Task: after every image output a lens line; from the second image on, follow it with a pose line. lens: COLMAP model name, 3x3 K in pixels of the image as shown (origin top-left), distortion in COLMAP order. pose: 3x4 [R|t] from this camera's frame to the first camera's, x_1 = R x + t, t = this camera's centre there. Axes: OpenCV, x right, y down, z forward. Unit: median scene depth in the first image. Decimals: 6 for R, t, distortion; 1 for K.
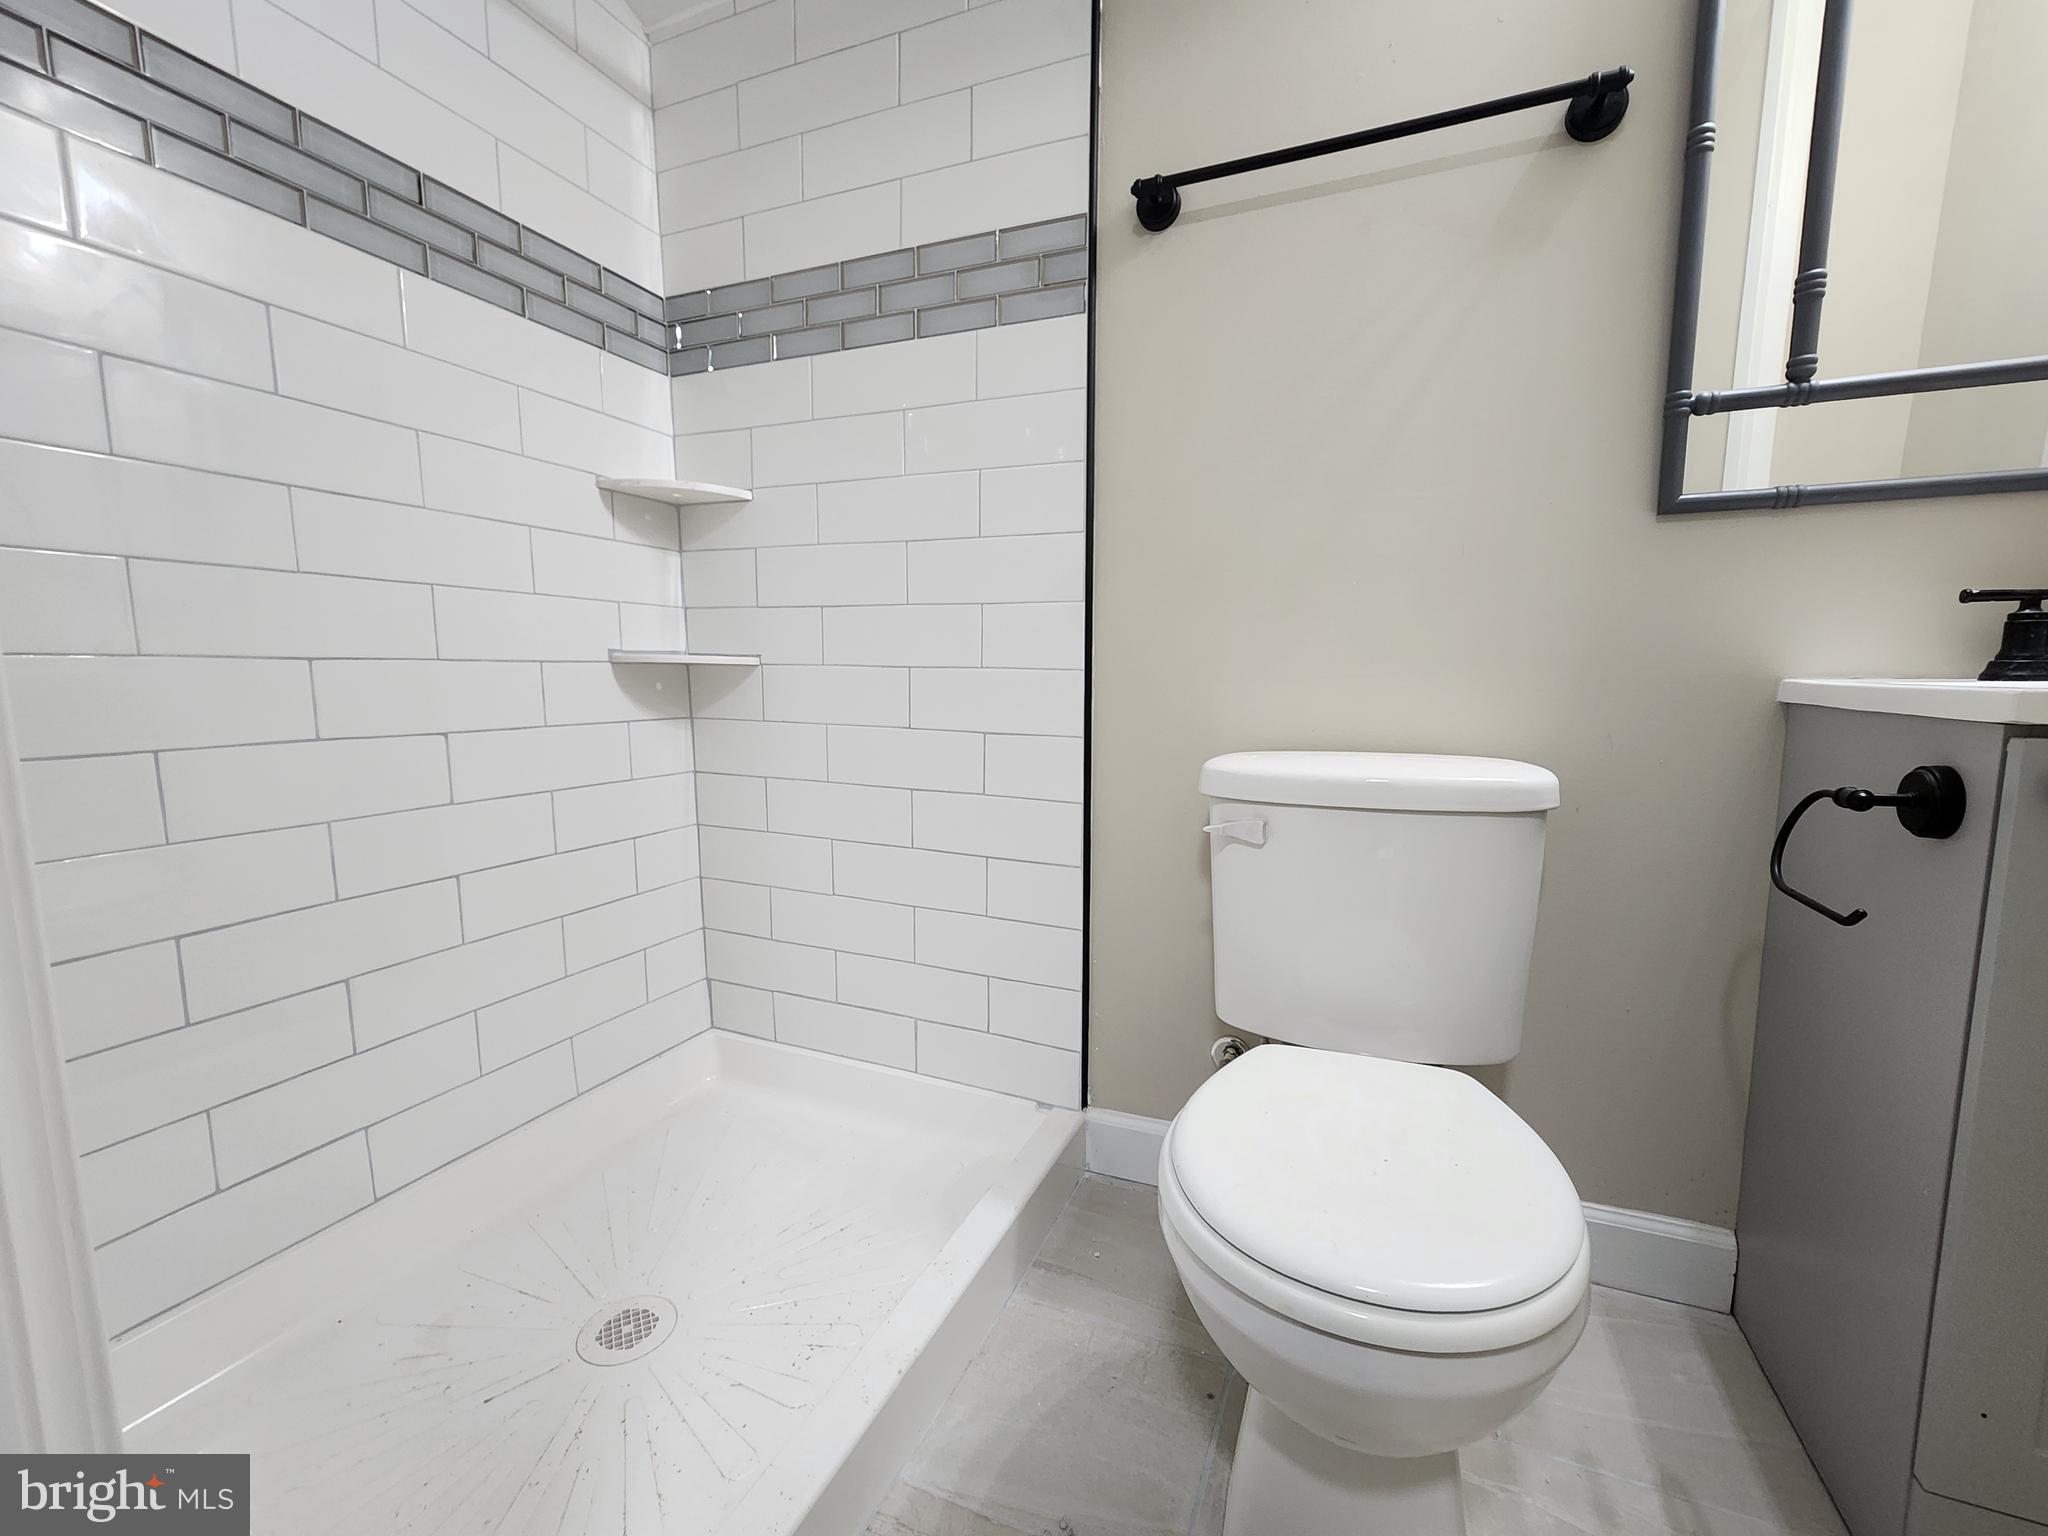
lens RADIAL K [[845.2, 0, 1035.5], [0, 845.2, 769.0], [0, 0, 1]] dist [-0.002741, 0.001780]
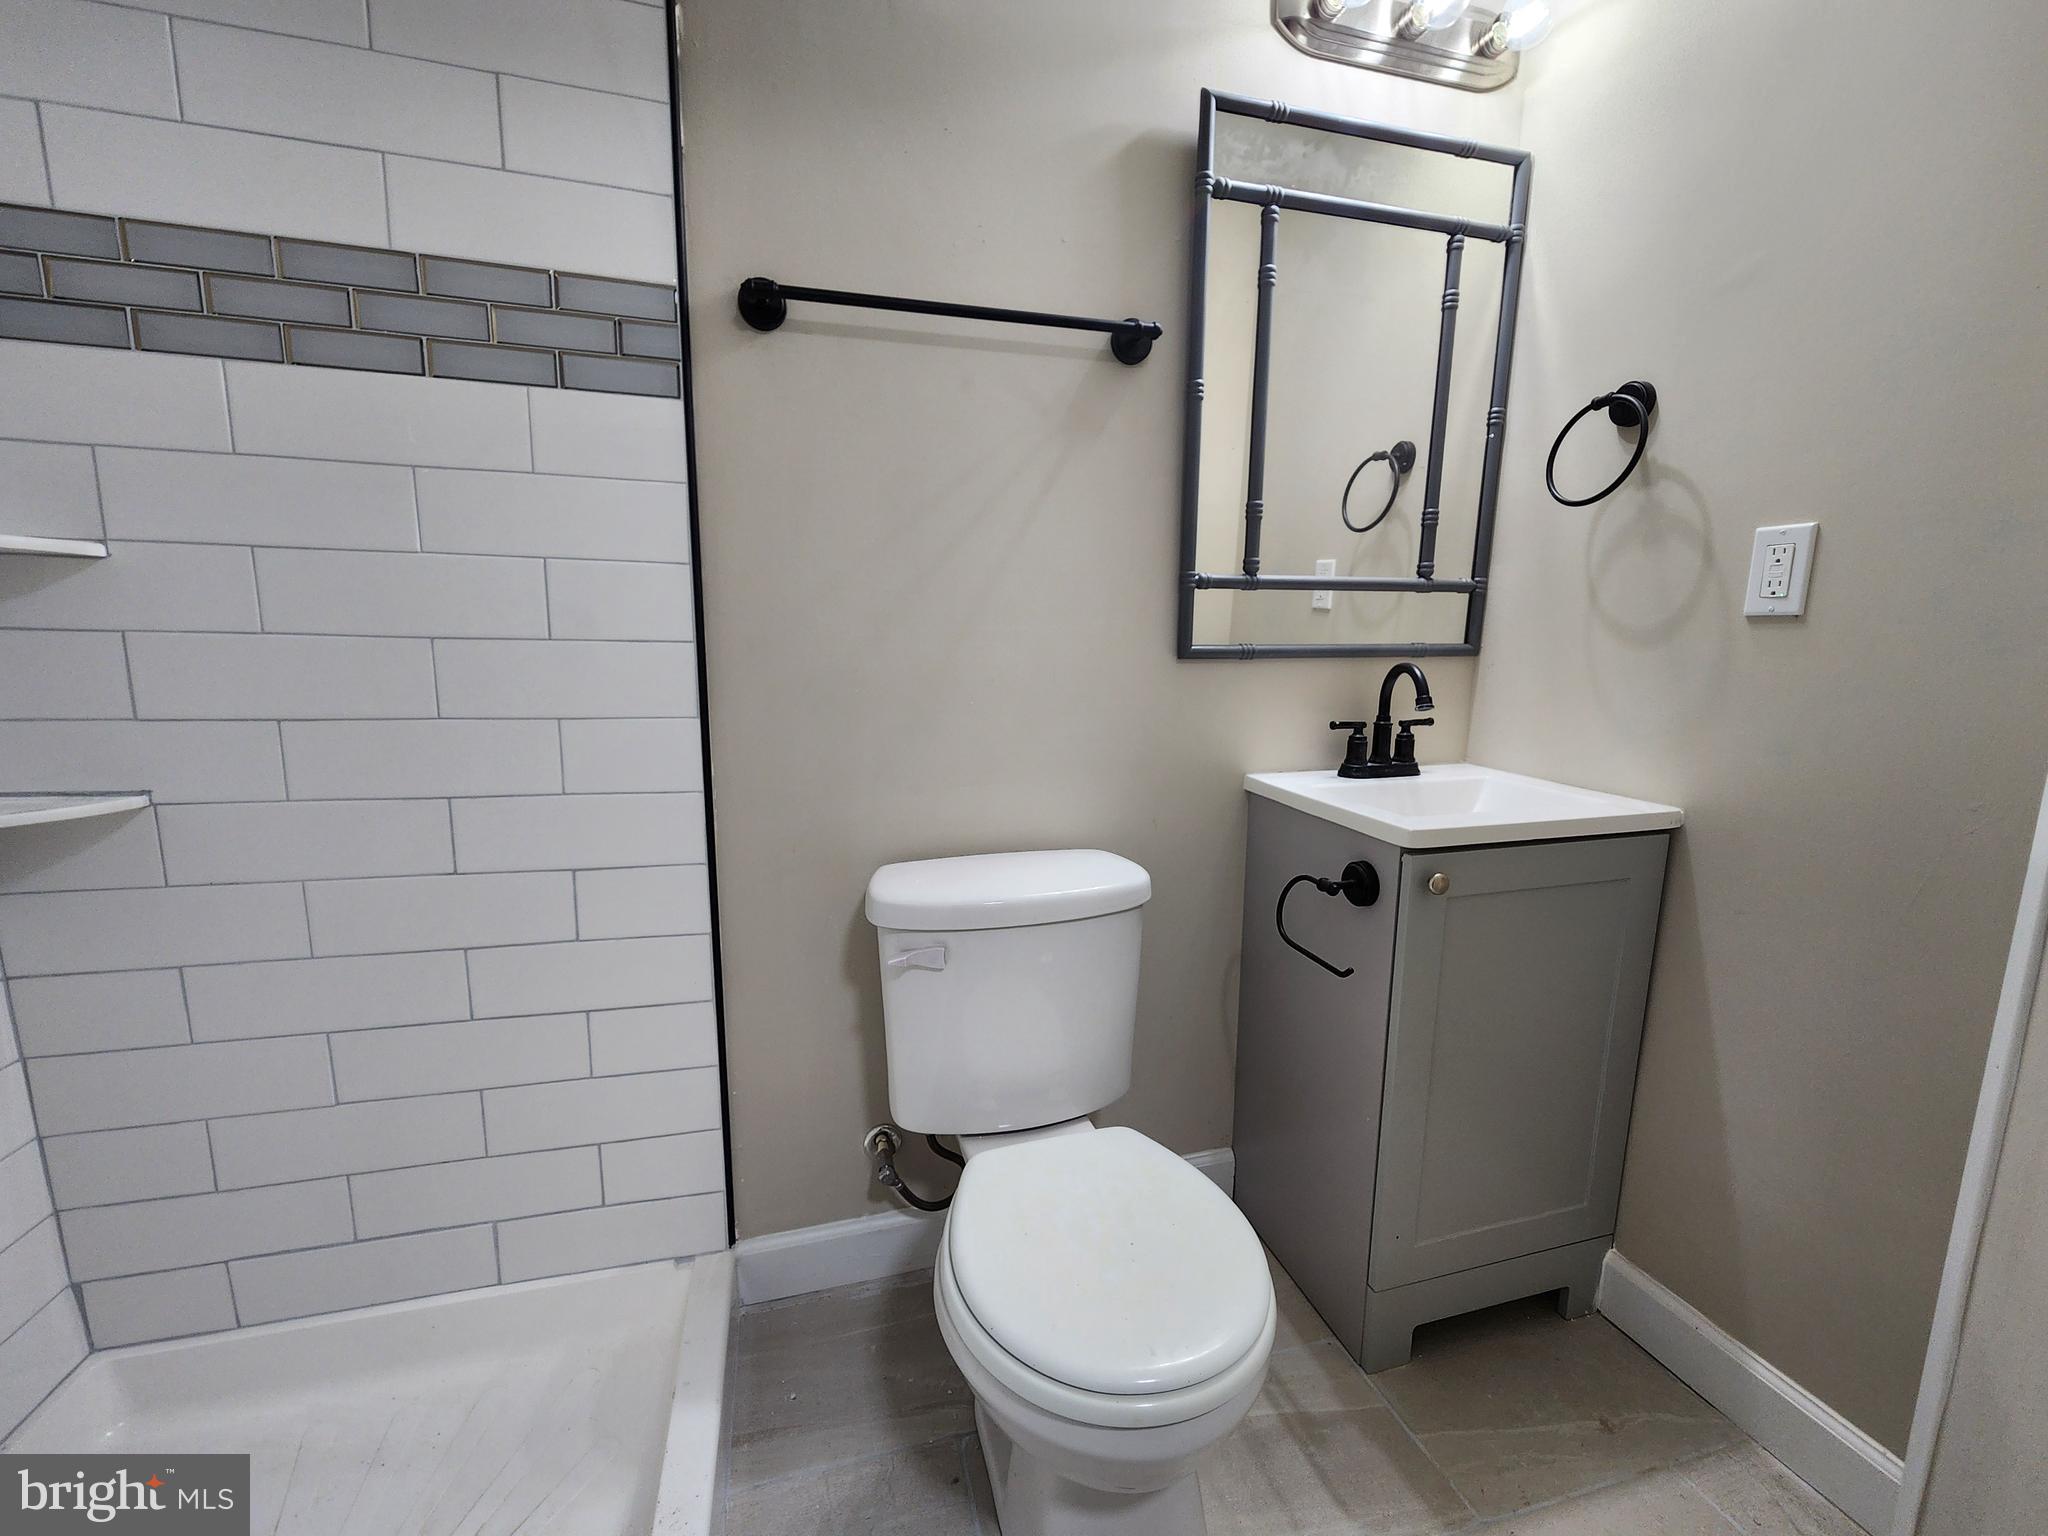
lens RADIAL K [[845.2, 0, 1034.6], [0, 845.2, 769.8], [0, 0, 1]] dist [-0.002741, 0.001780]
pose [[0.785590, -0.092594, 0.611780, -0.281961], [0.064604, 0.995610, 0.067728, -0.232191], [-0.615365, -0.013683, 0.788123, 0.078017]]
